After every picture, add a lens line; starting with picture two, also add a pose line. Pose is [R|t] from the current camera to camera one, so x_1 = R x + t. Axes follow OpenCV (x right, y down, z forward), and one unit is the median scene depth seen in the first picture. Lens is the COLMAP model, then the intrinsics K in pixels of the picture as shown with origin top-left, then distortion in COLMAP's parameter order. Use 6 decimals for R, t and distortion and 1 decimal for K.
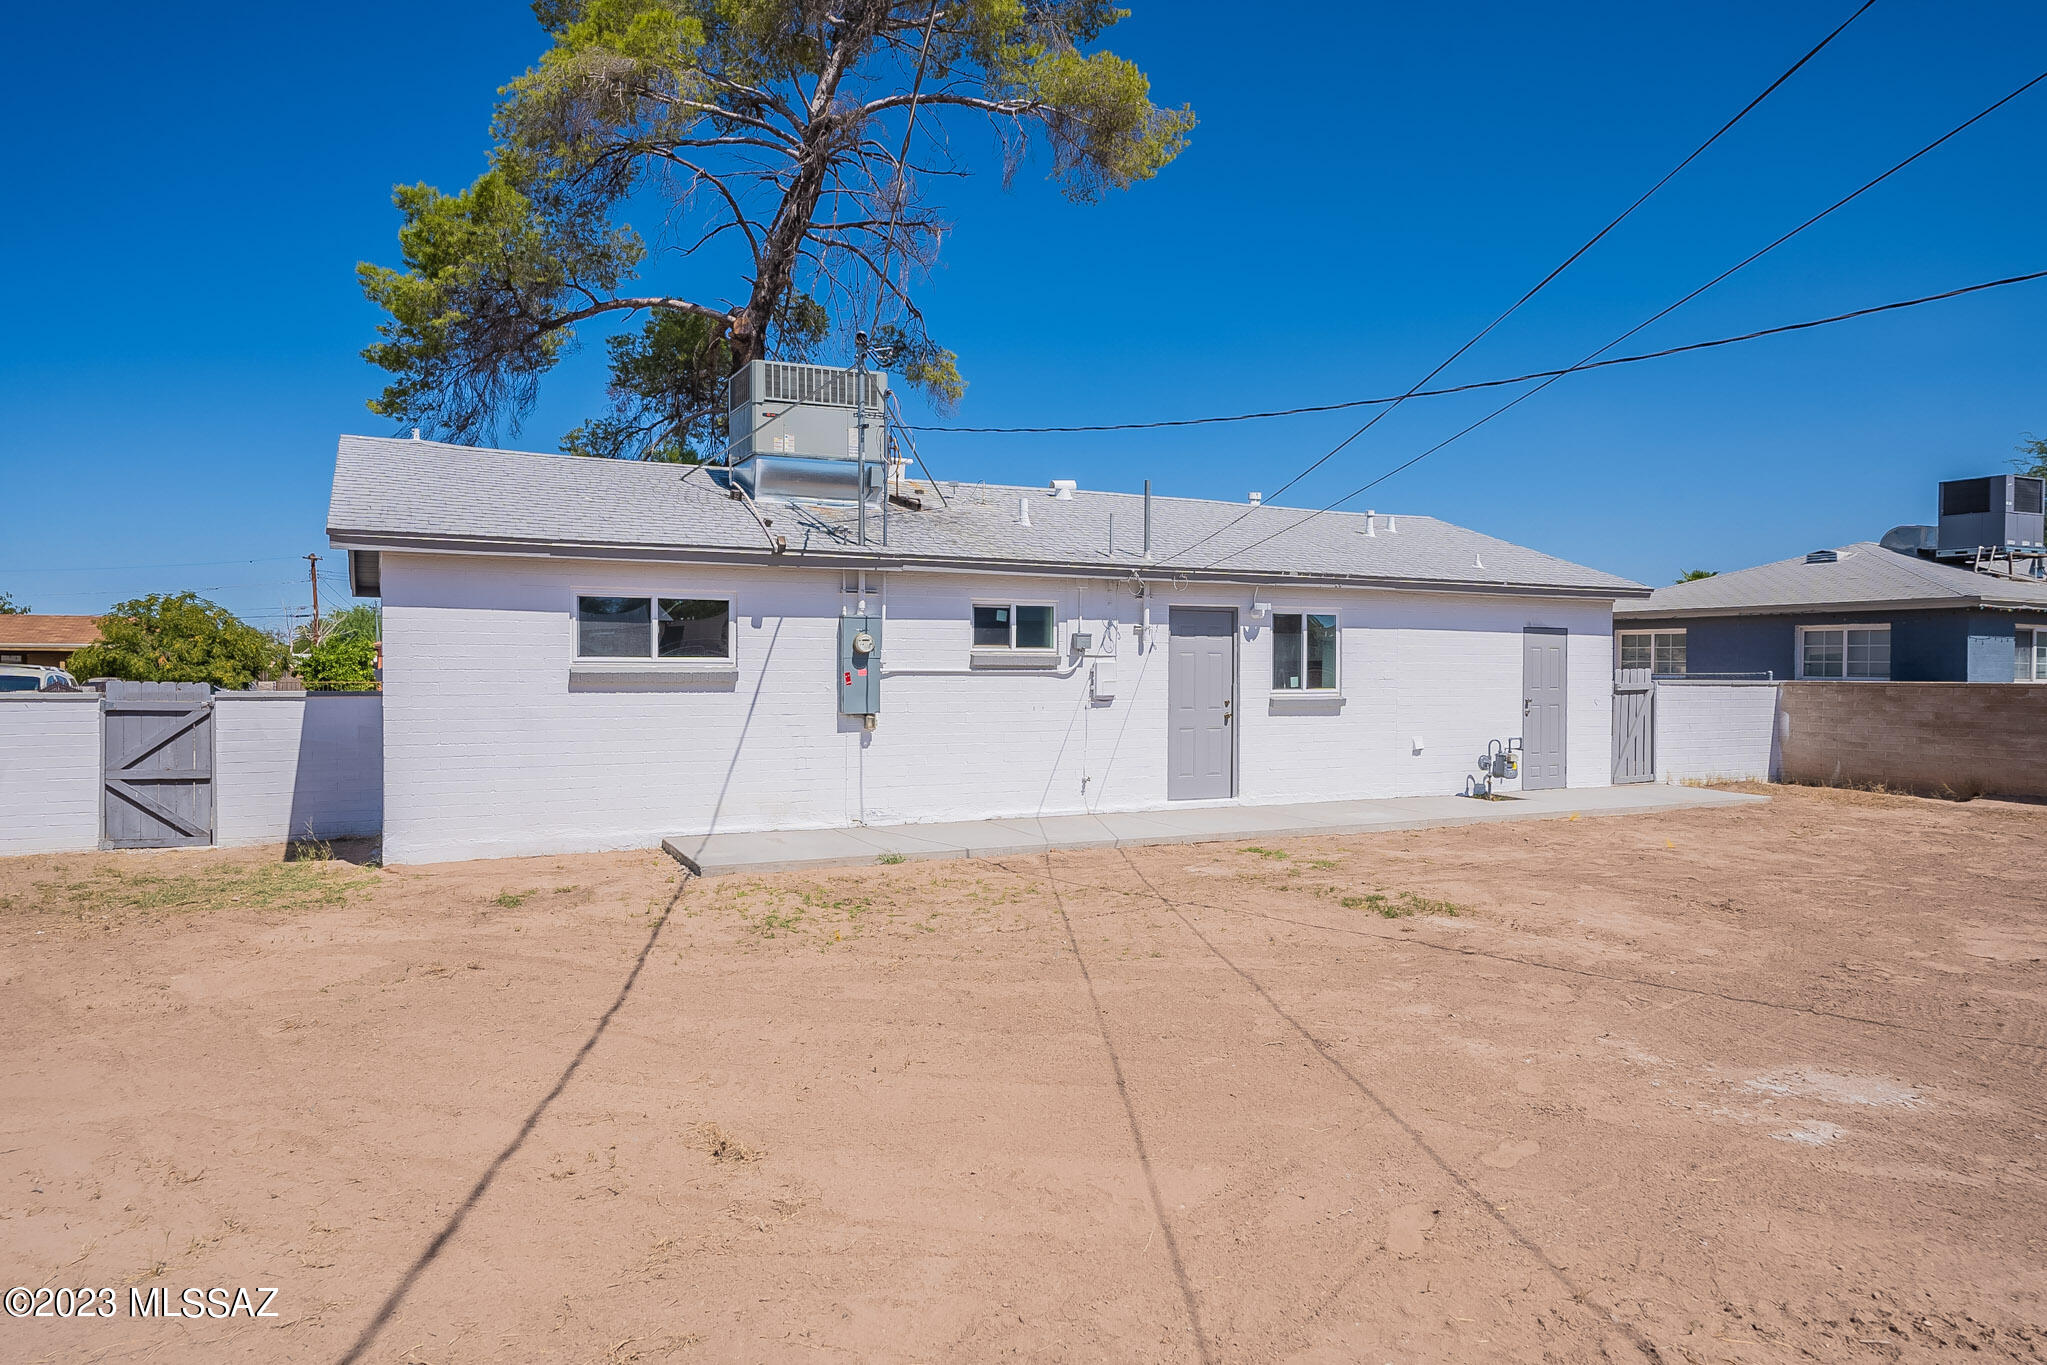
lens RADIAL K [[1308.2, 0, 1024.3], [0, 1308.2, 681.5], [0, 0, 1]] dist [-0.011511, 0.001375]
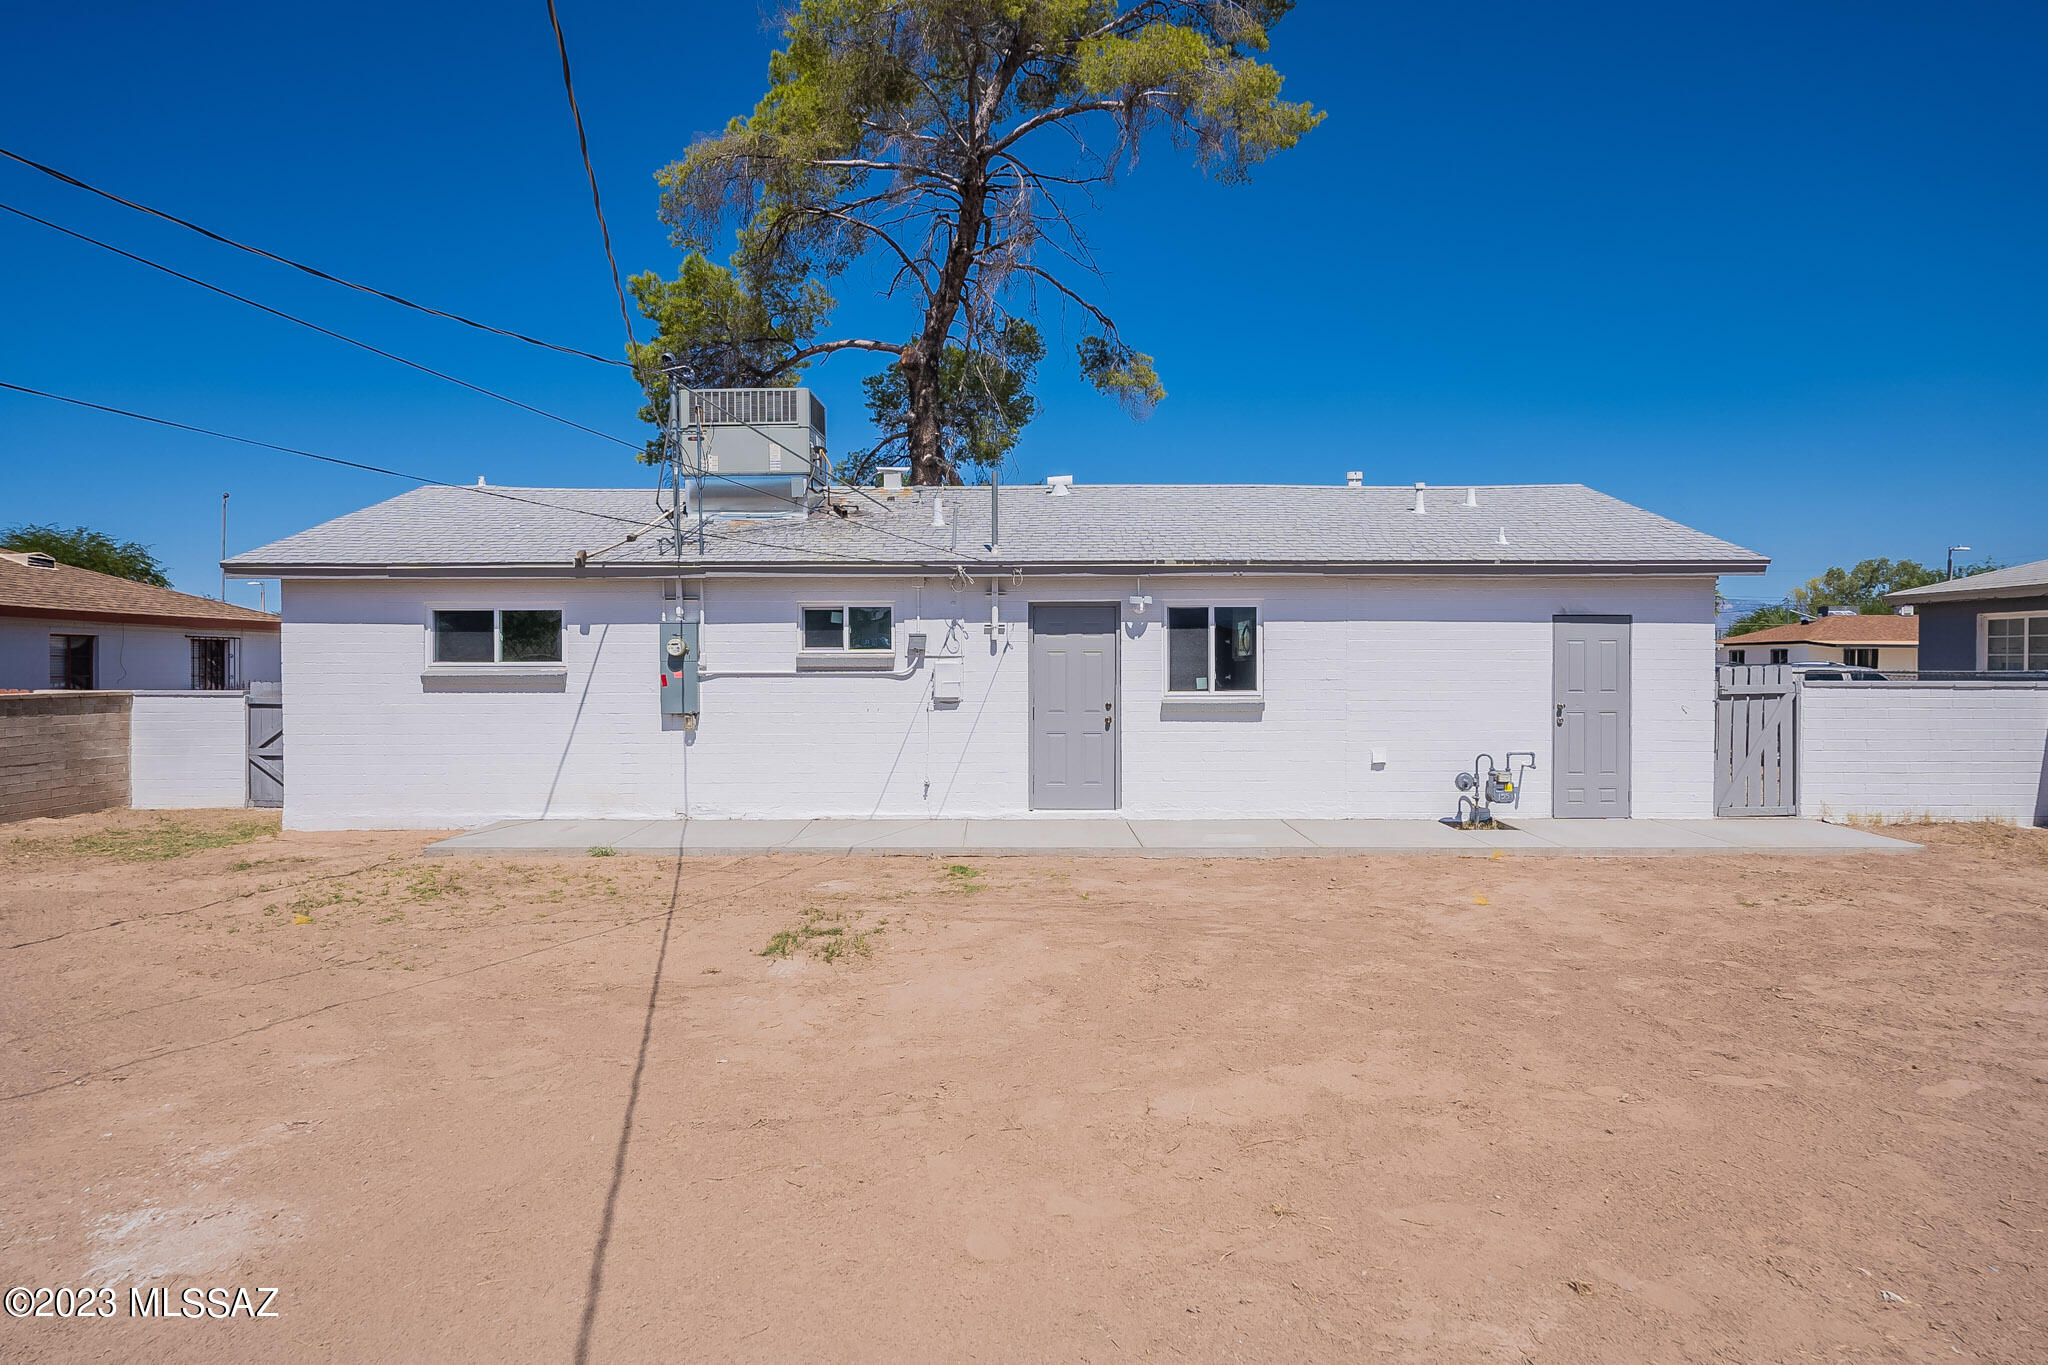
lens RADIAL K [[1202.6, 0, 1024.1], [0, 1202.6, 685.6], [0, 0, 1]] dist [-0.015263, 0.002512]
pose [[0.890201, 0.001690, -0.455565, 0.488017], [0.000423, 0.999990, 0.004537, -0.001968], [0.455568, -0.004232, 0.890191, 0.222721]]
